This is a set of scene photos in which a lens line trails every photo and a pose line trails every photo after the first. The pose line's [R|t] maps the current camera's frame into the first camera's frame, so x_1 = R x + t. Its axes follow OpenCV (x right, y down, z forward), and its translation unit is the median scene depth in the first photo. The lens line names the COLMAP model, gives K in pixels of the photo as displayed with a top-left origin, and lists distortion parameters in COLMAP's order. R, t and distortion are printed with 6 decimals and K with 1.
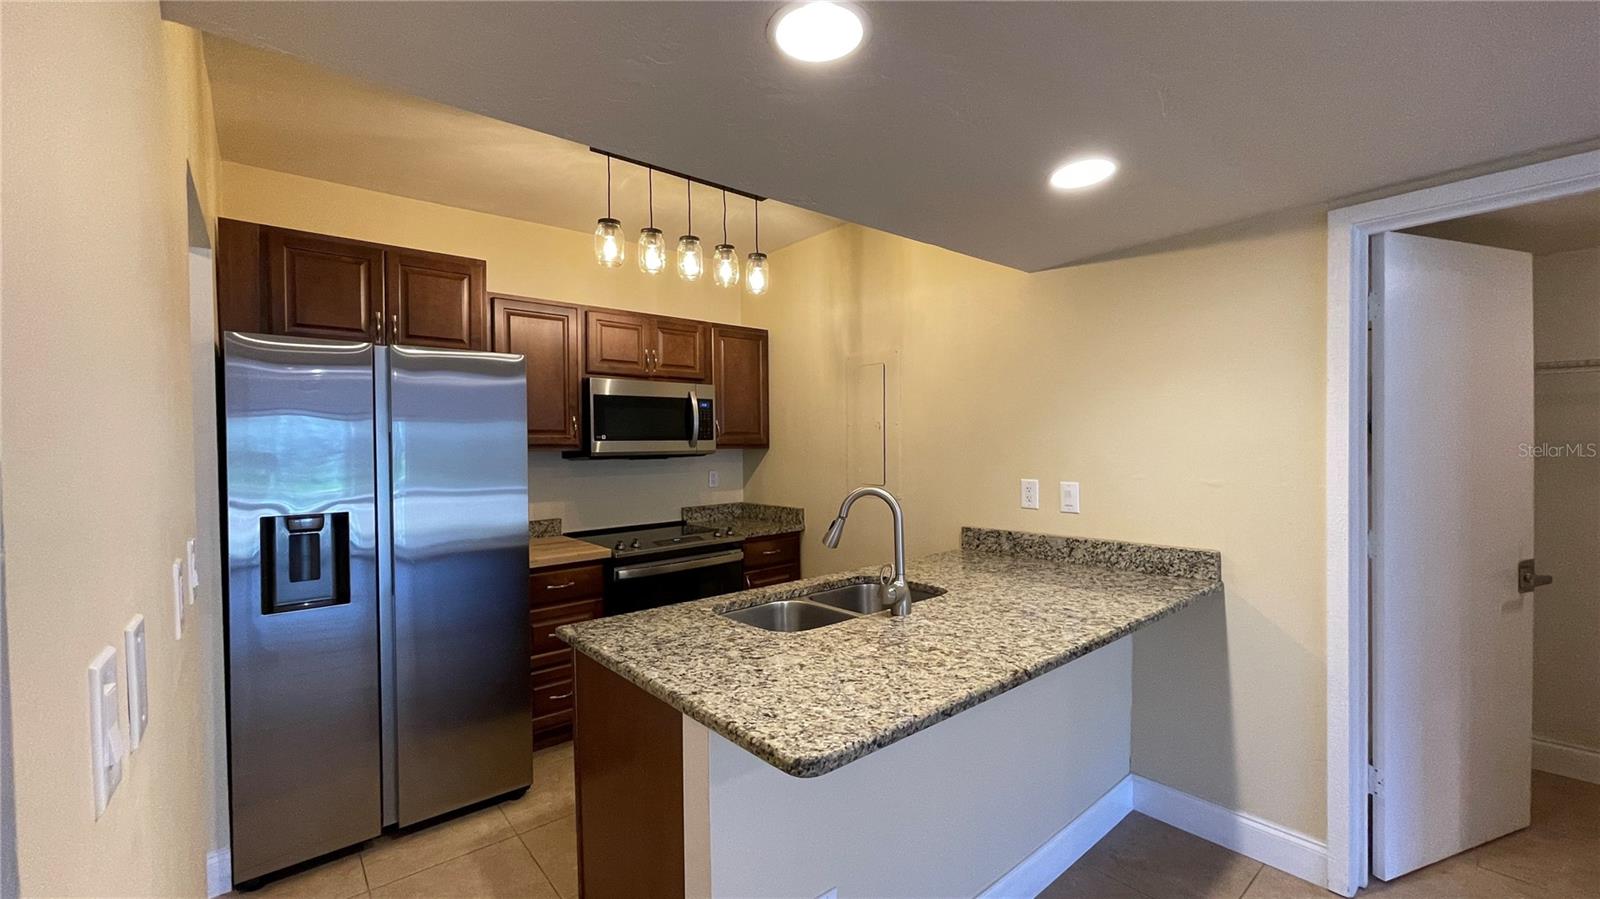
lens RADIAL K [[650.0, 0, 792.5], [0, 650.0, 454.6], [0, 0, 1]] dist [-0.008877, 0.004500]
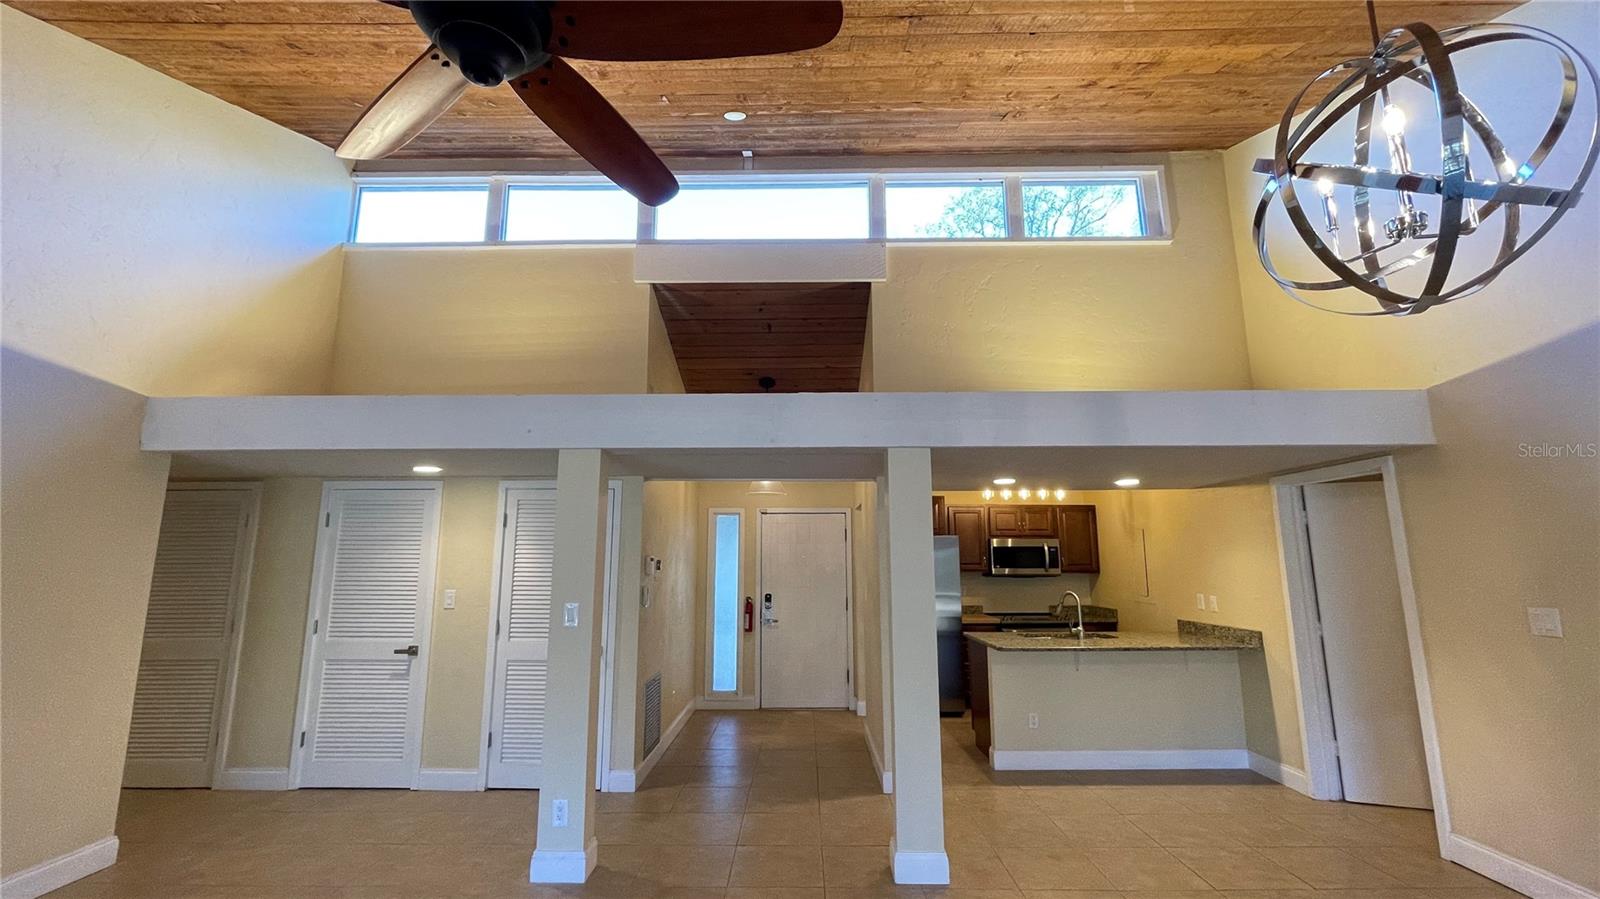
lens RADIAL K [[650.0, 0, 792.5], [0, 650.0, 454.6], [0, 0, 1]] dist [-0.008877, 0.004500]
pose [[0.762793, -0.088391, -0.640573, 0.745692], [-0.024117, 0.986036, -0.164779, -0.026630], [0.646193, 0.141141, 0.750009, -1.367376]]
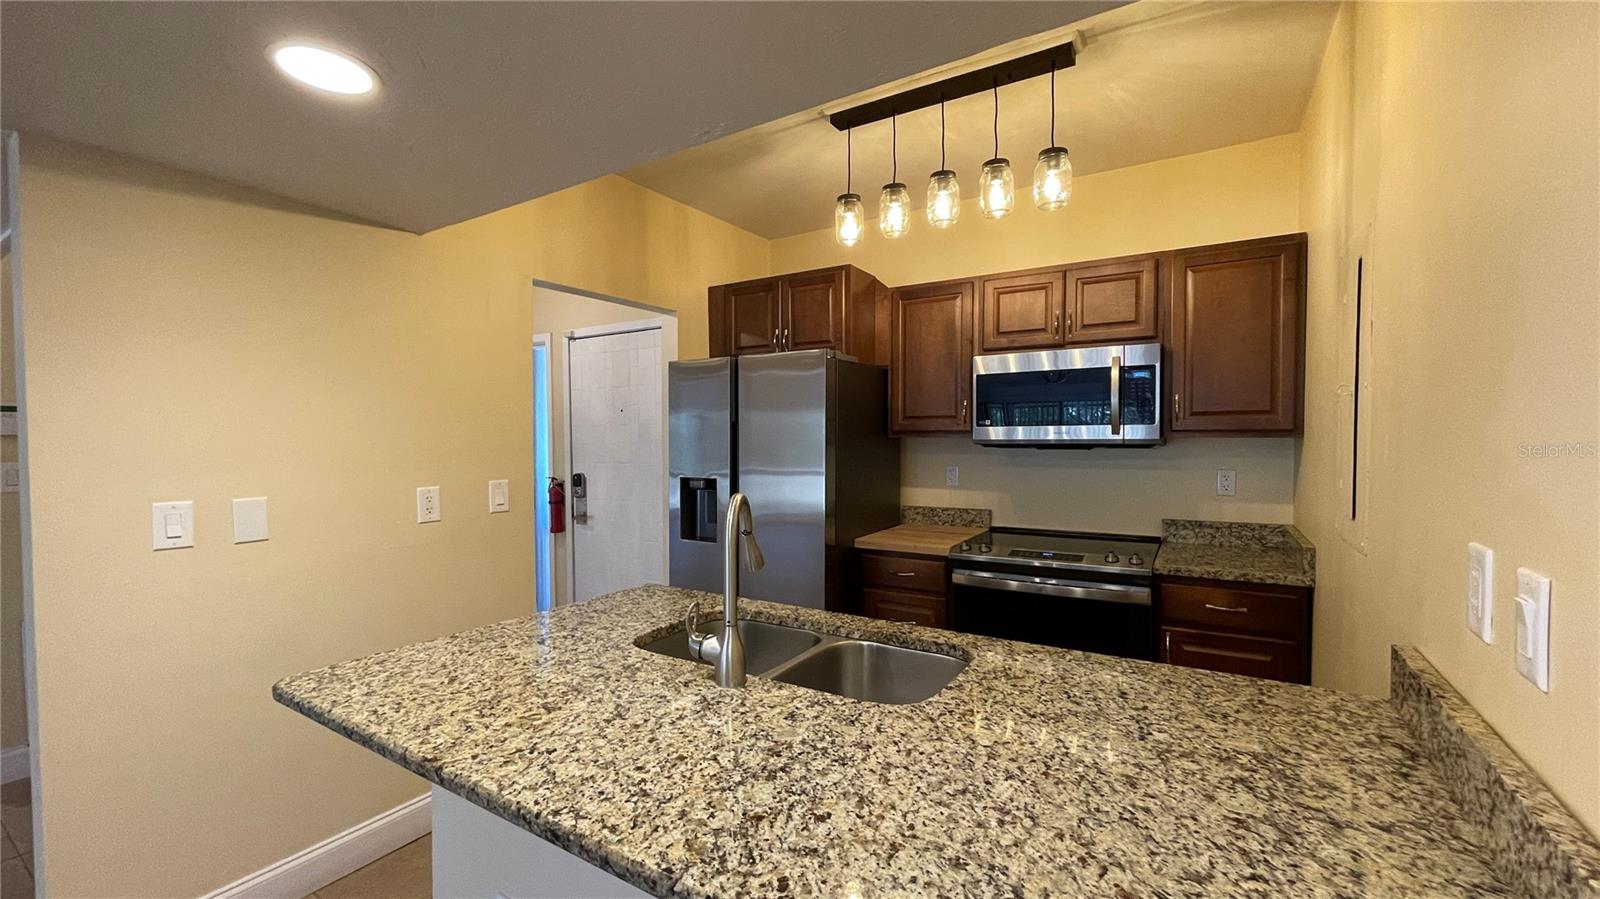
lens RADIAL K [[650.0, 0, 792.5], [0, 650.0, 454.6], [0, 0, 1]] dist [-0.008877, 0.004500]
pose [[0.307961, 0.043518, -0.950403, 0.591621], [-0.014791, 0.999052, 0.040953, -0.018601], [0.951284, 0.001446, 0.308312, 0.606453]]
